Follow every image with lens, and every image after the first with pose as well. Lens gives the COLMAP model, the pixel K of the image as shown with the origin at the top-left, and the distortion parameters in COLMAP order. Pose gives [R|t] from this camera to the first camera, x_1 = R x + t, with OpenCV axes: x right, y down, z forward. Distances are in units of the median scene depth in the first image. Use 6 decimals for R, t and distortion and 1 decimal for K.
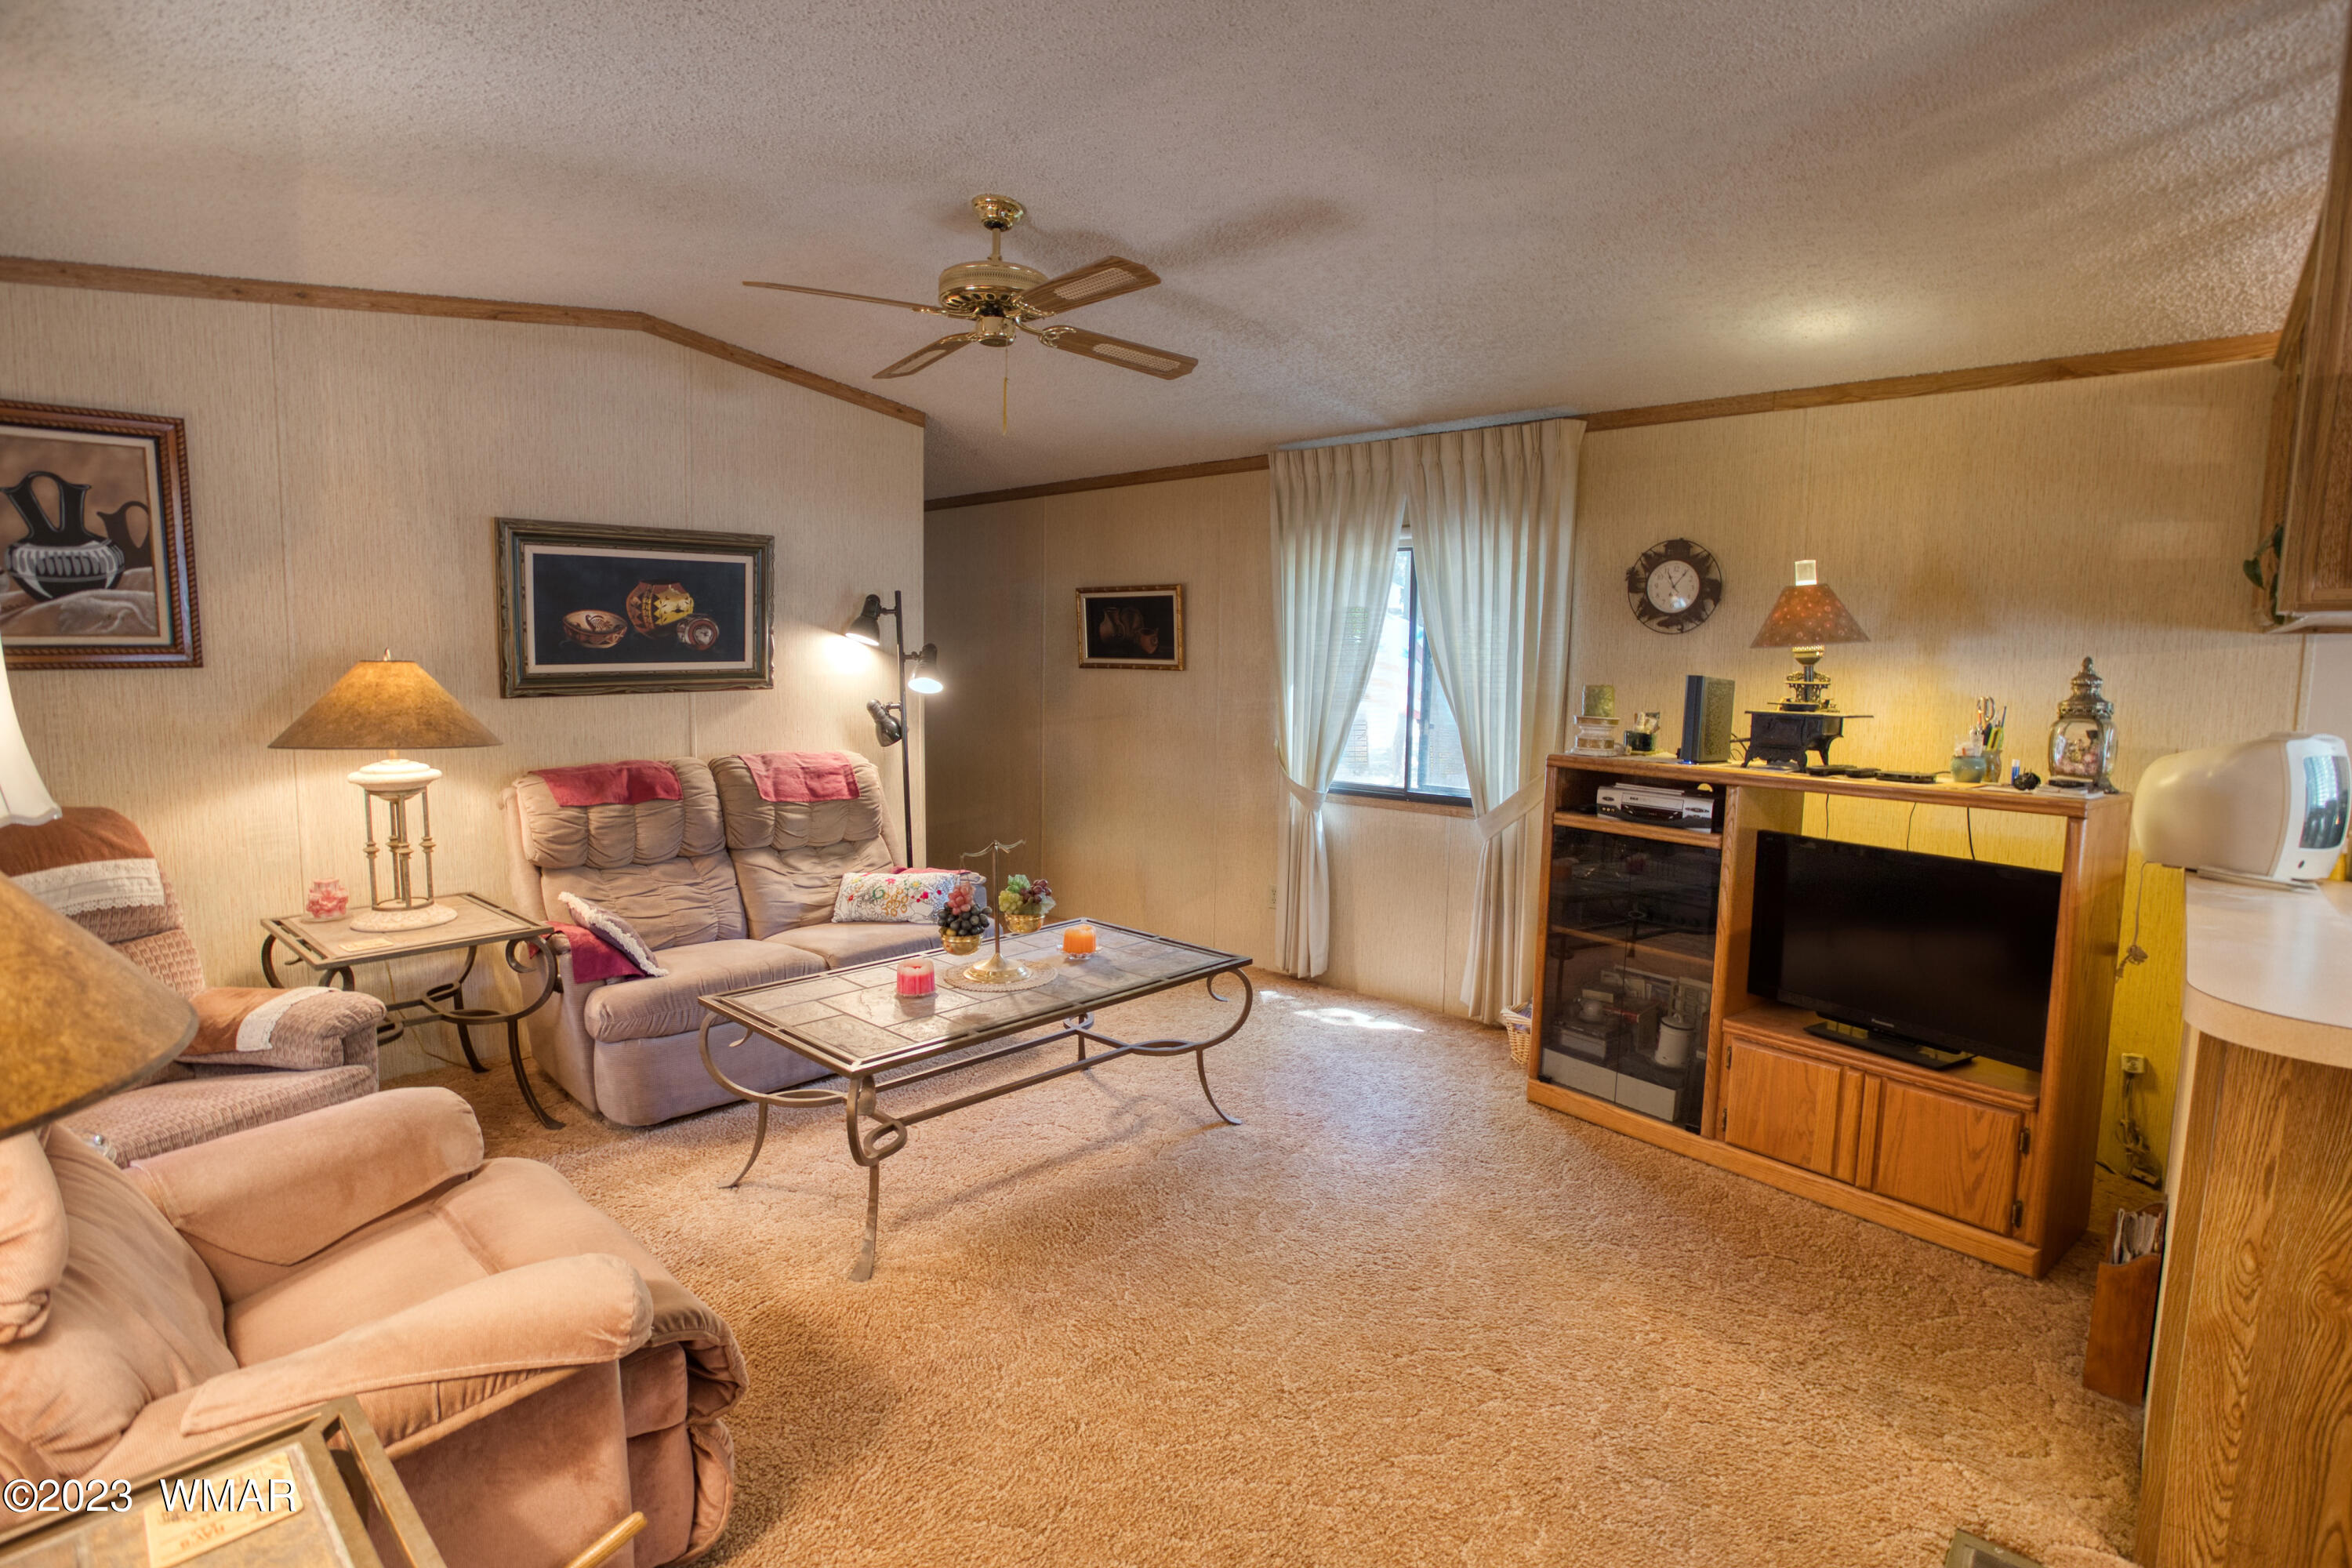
lens RADIAL K [[1157.5, 0, 1198.3], [0, 1157.5, 772.3], [0, 0, 1]] dist [-0.070678, 0.027370]
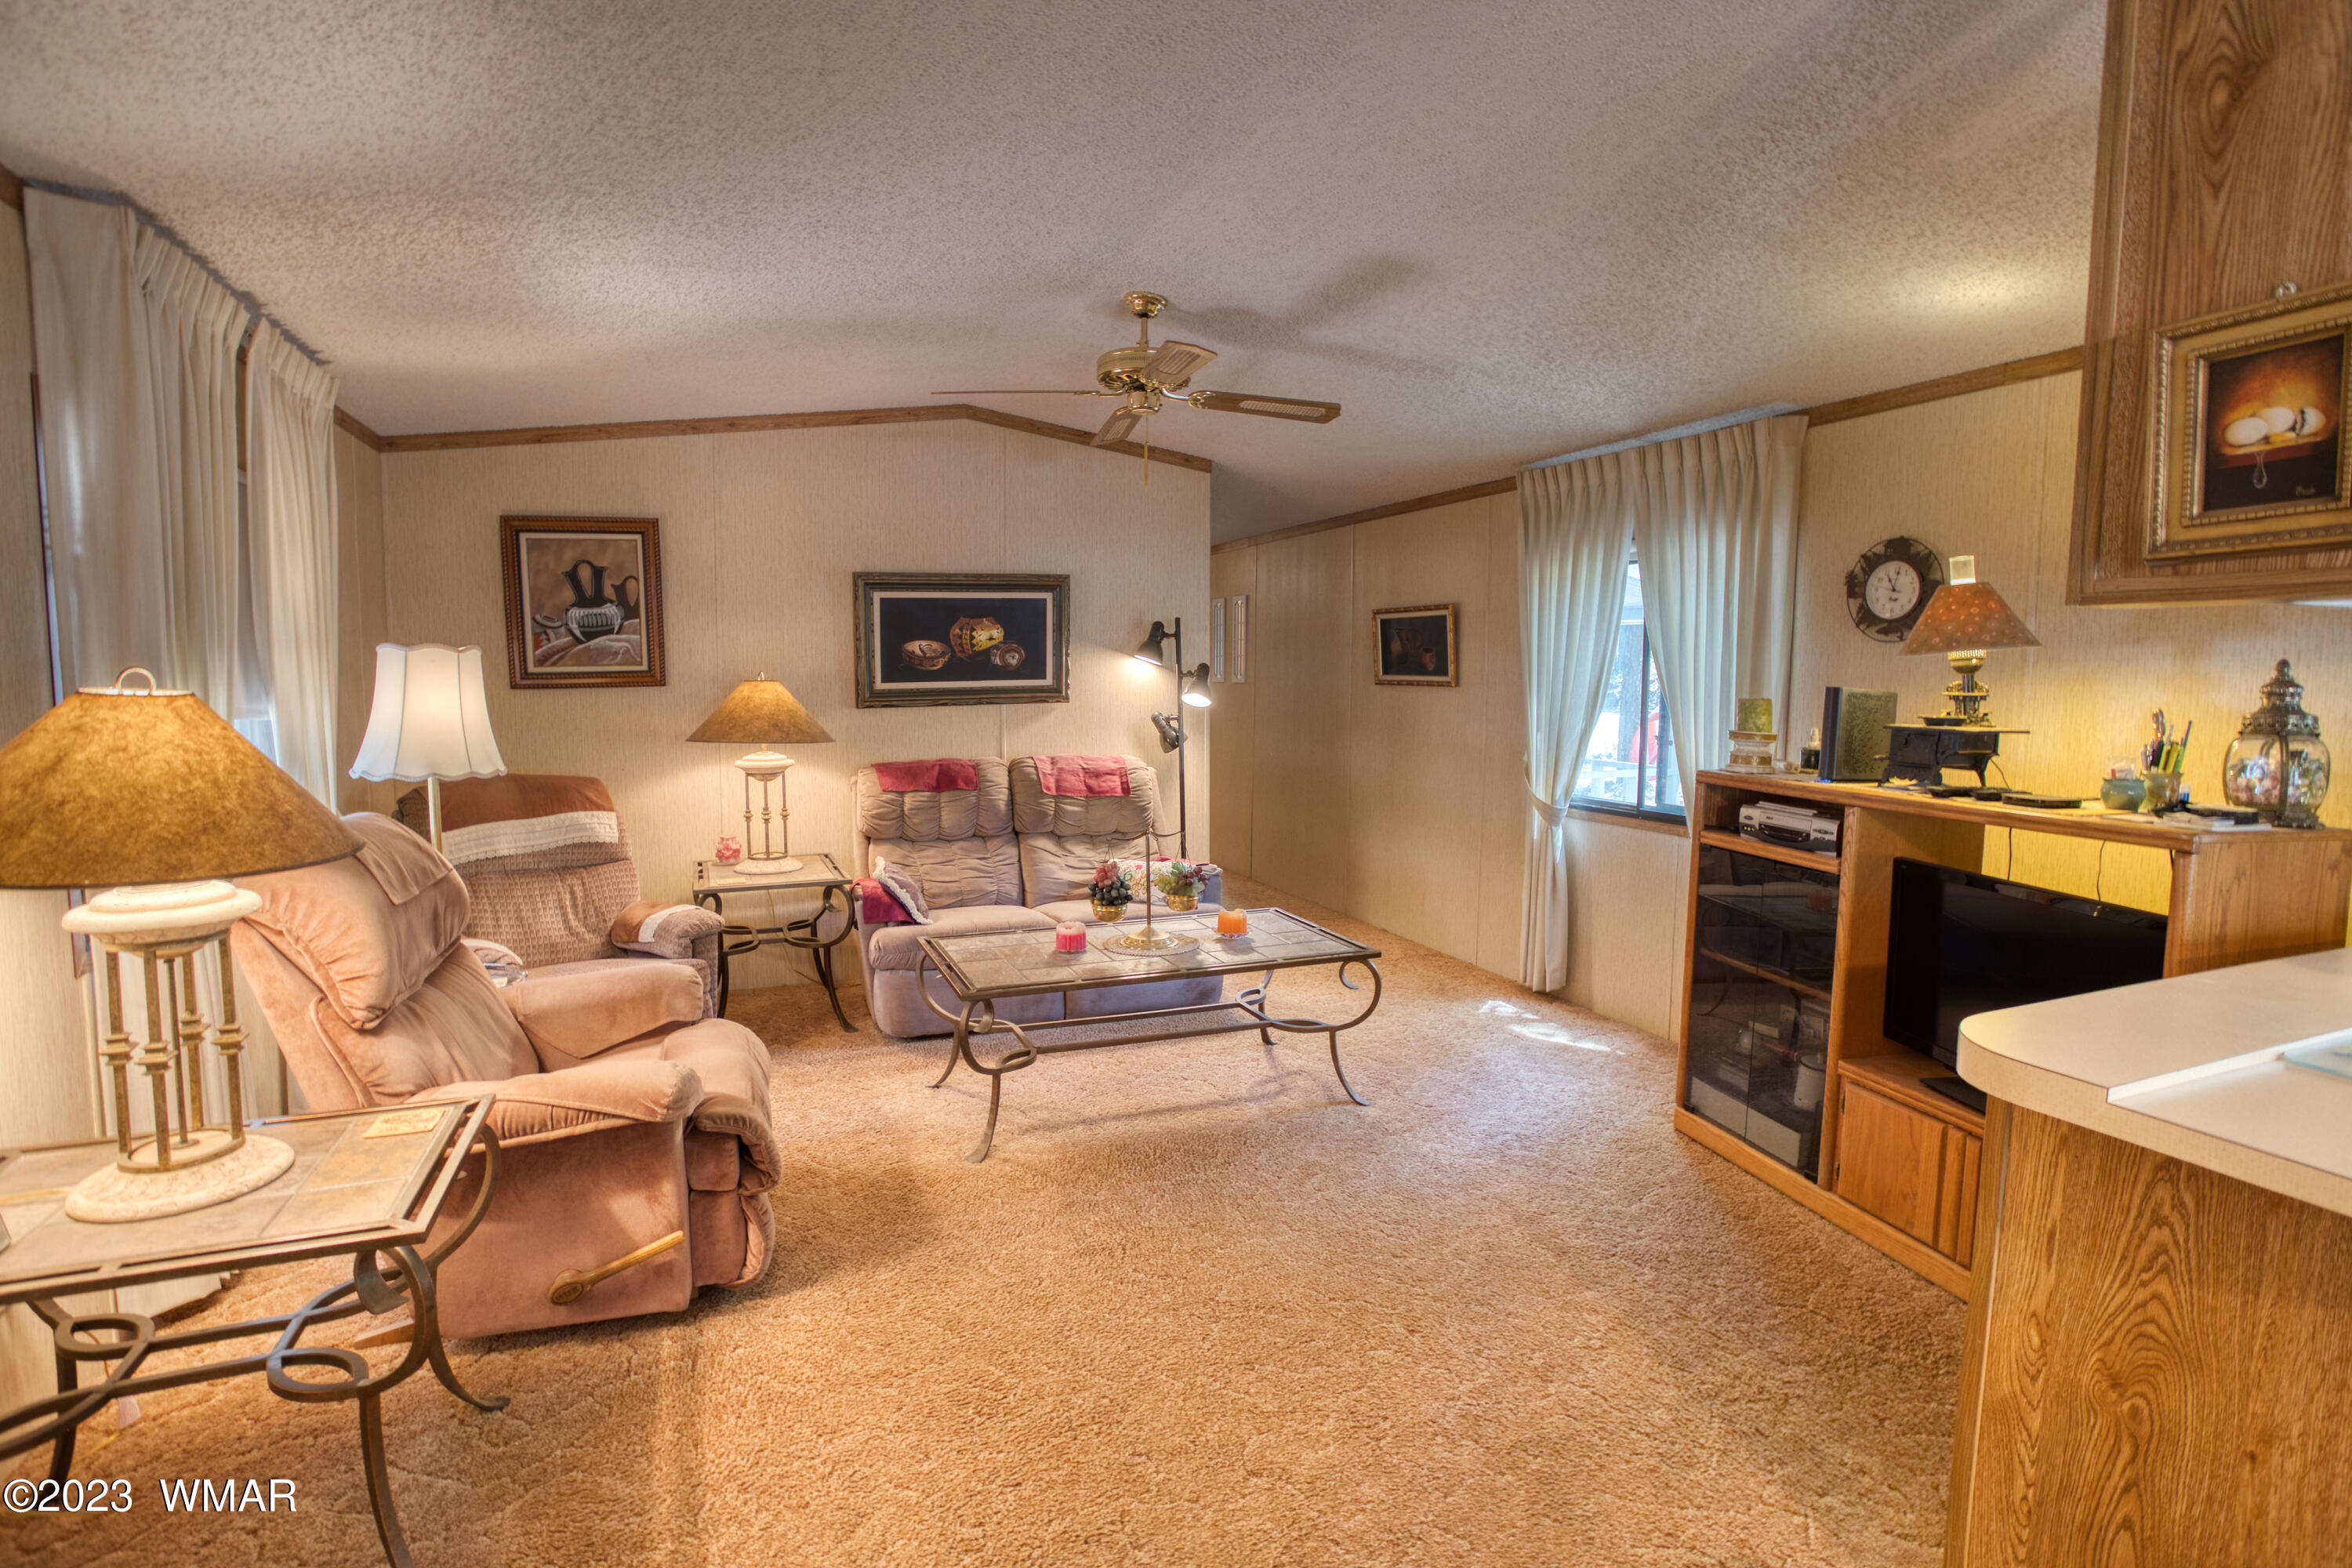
lens RADIAL K [[1157.5, 0, 1173.4], [0, 1157.5, 767.9], [0, 0, 1]] dist [-0.070678, 0.027370]
pose [[0.899847, 0.024452, -0.435520, 0.362139], [-0.033203, 0.999371, -0.012492, 0.010246], [0.434940, 0.025701, 0.900092, -0.058643]]
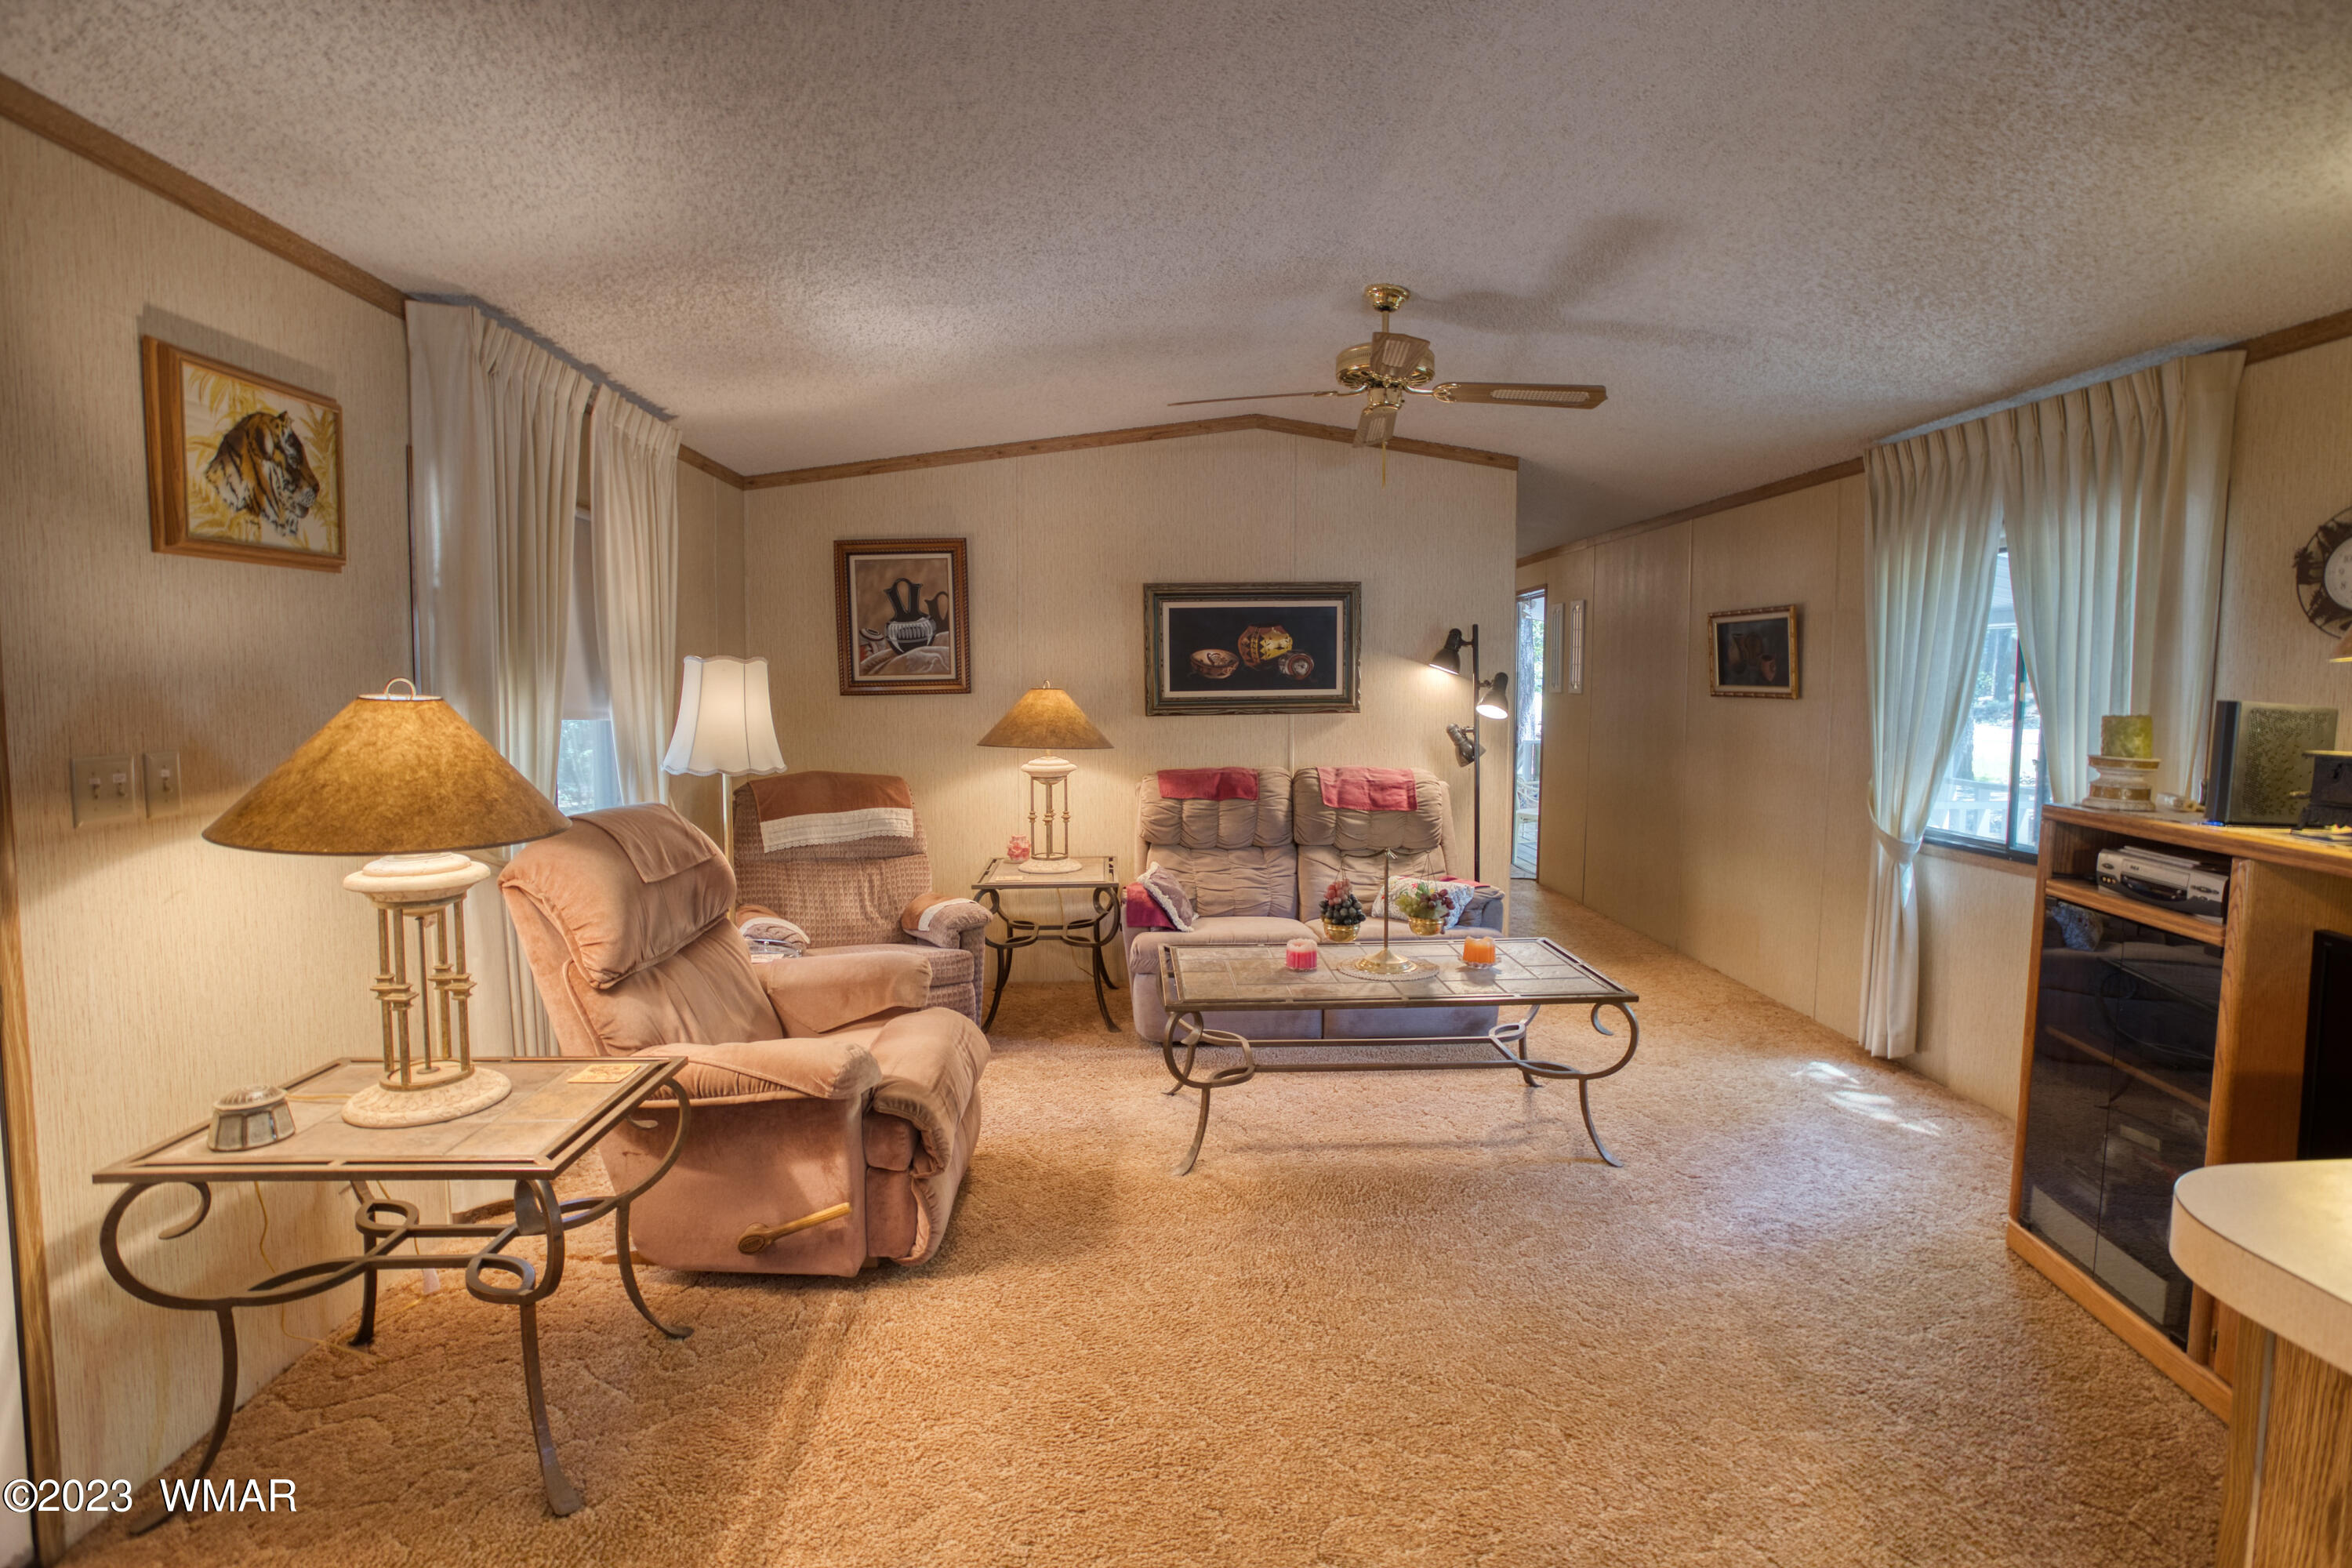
lens RADIAL K [[1157.5, 0, 1179.9], [0, 1157.5, 759.7], [0, 0, 1]] dist [-0.070678, 0.027370]
pose [[0.705699, 0.035786, -0.707607, 0.473489], [-0.061880, 0.998020, -0.011241, -0.000453], [0.705804, 0.051719, 0.706517, 0.058112]]
